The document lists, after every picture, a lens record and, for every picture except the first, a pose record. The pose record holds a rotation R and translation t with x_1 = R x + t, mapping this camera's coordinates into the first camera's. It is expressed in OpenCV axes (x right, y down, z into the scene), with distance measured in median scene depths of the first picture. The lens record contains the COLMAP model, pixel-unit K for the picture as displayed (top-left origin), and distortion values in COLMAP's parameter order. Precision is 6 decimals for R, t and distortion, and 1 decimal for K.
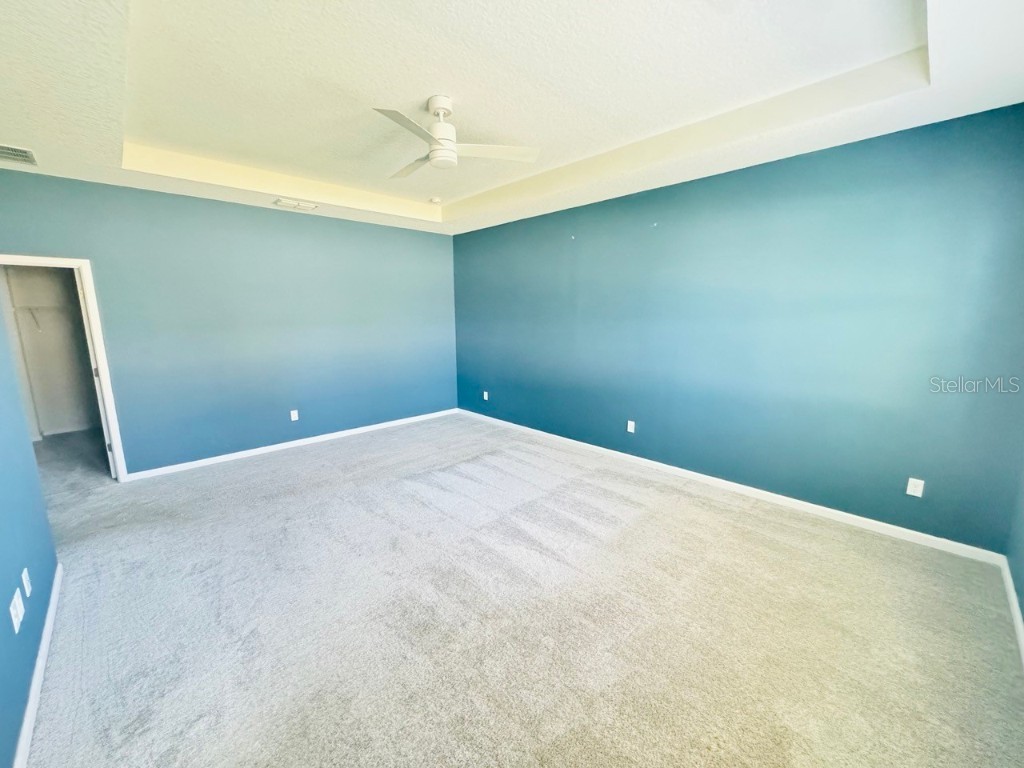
lens RADIAL K [[412.4, 0, 511.1], [0, 412.4, 382.9], [0, 0, 1]] dist [0.000277, 0.000301]
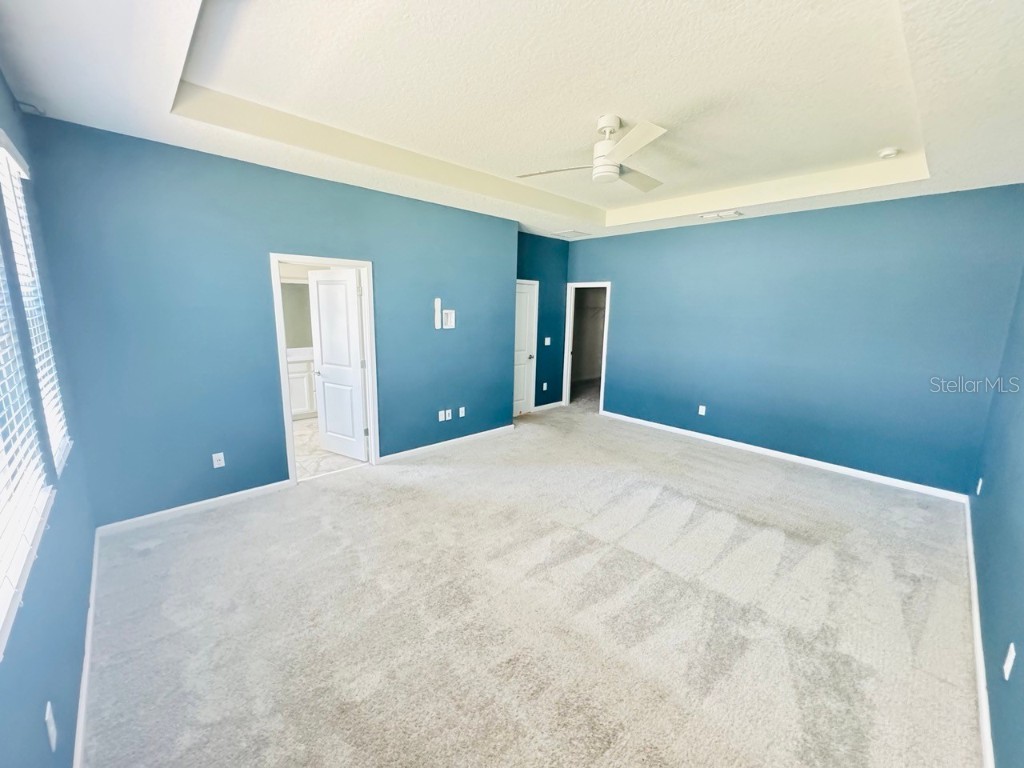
lens RADIAL K [[412.4, 0, 511.1], [0, 412.4, 382.9], [0, 0, 1]] dist [0.000277, 0.000301]
pose [[-0.019613, 0.187051, -0.982154, 0.726733], [-0.187566, 0.964214, 0.187380, -0.134917], [0.982056, 0.187894, 0.016173, 0.630883]]
